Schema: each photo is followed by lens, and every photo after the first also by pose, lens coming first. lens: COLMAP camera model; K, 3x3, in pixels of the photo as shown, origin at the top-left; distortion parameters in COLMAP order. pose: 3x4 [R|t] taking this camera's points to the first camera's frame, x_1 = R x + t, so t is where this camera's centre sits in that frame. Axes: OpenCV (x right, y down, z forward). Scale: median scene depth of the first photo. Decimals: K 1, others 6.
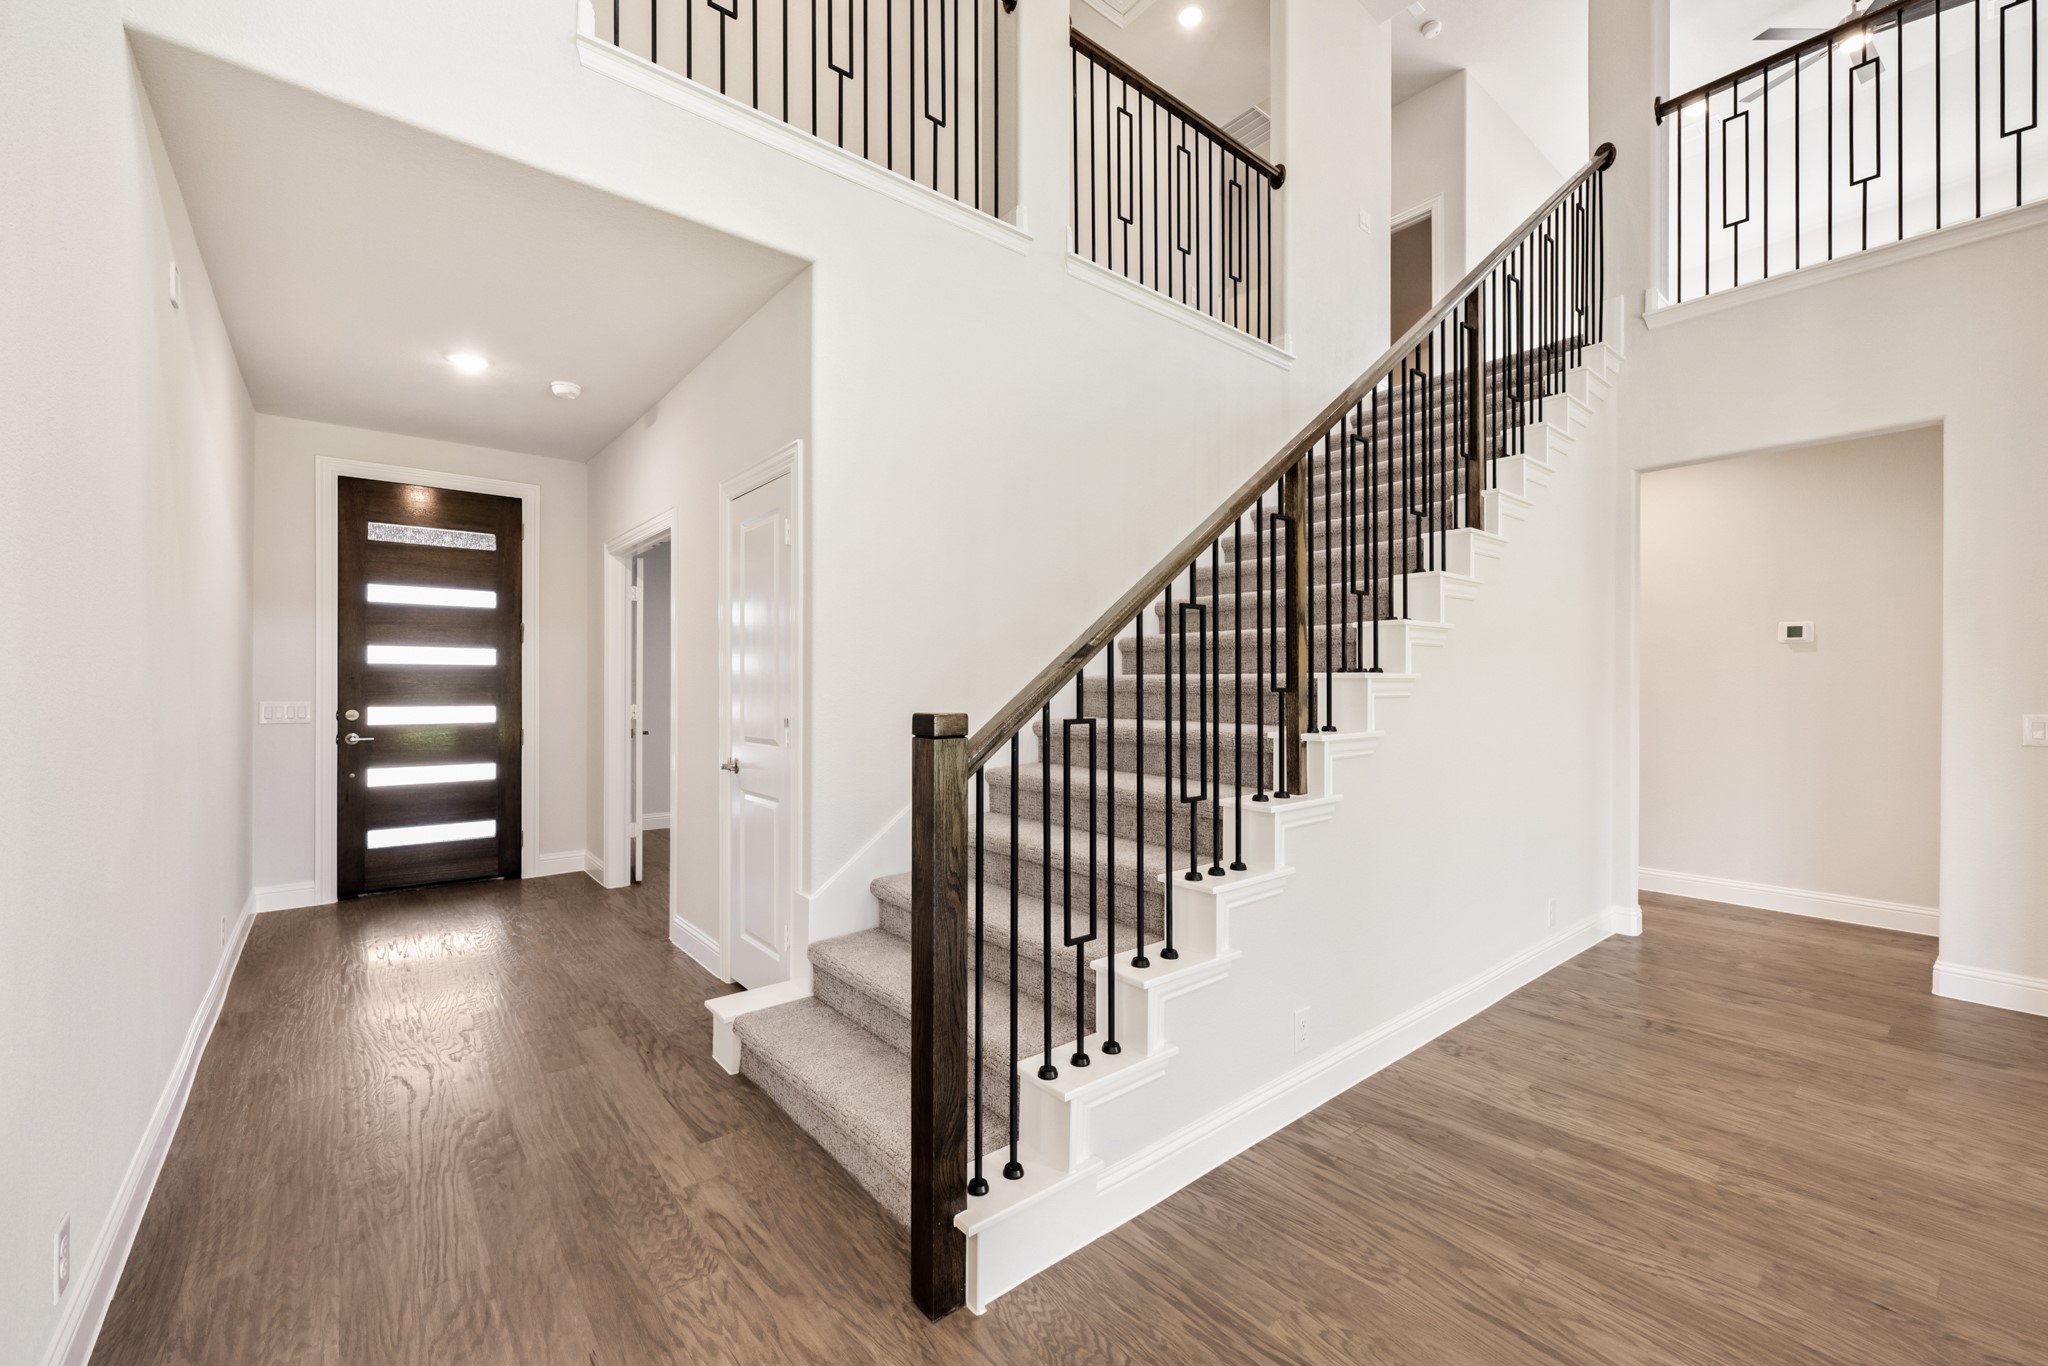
lens RADIAL K [[822.1, 0, 1025.3], [0, 822.1, 681.9], [0, 0, 1]] dist [-0.001736, -0.000289]
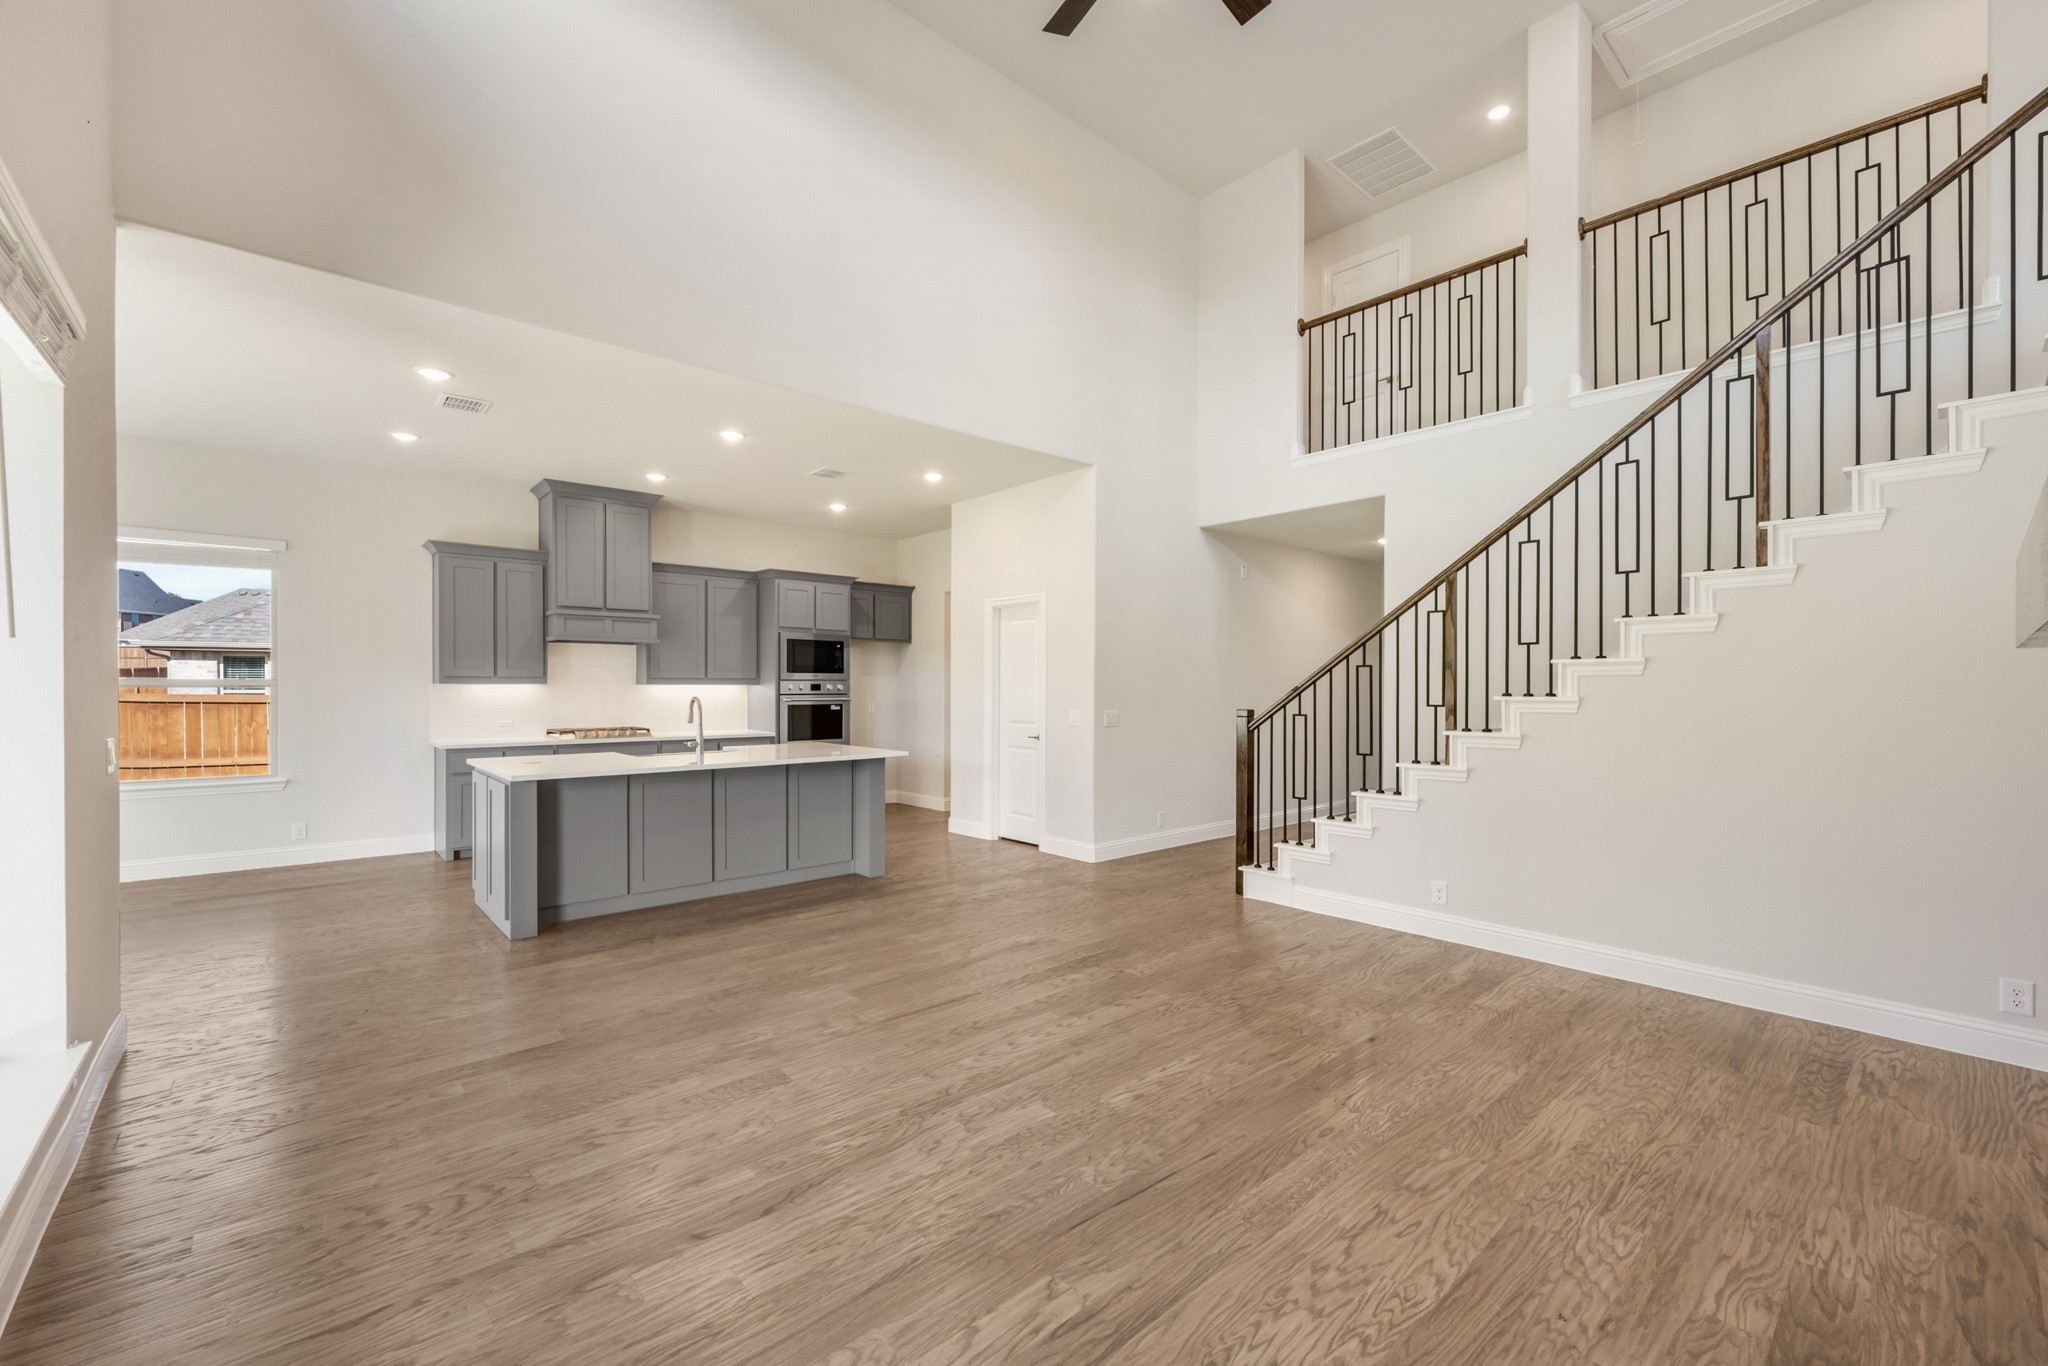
lens RADIAL K [[822.1, 0, 1023.5], [0, 822.1, 691.9], [0, 0, 1]] dist [-0.001736, -0.000289]
pose [[0.027356, -0.005118, -0.999613, 2.132109], [-0.006235, 0.999967, -0.005291, -0.003225], [0.999606, 0.006377, 0.027323, 0.035771]]
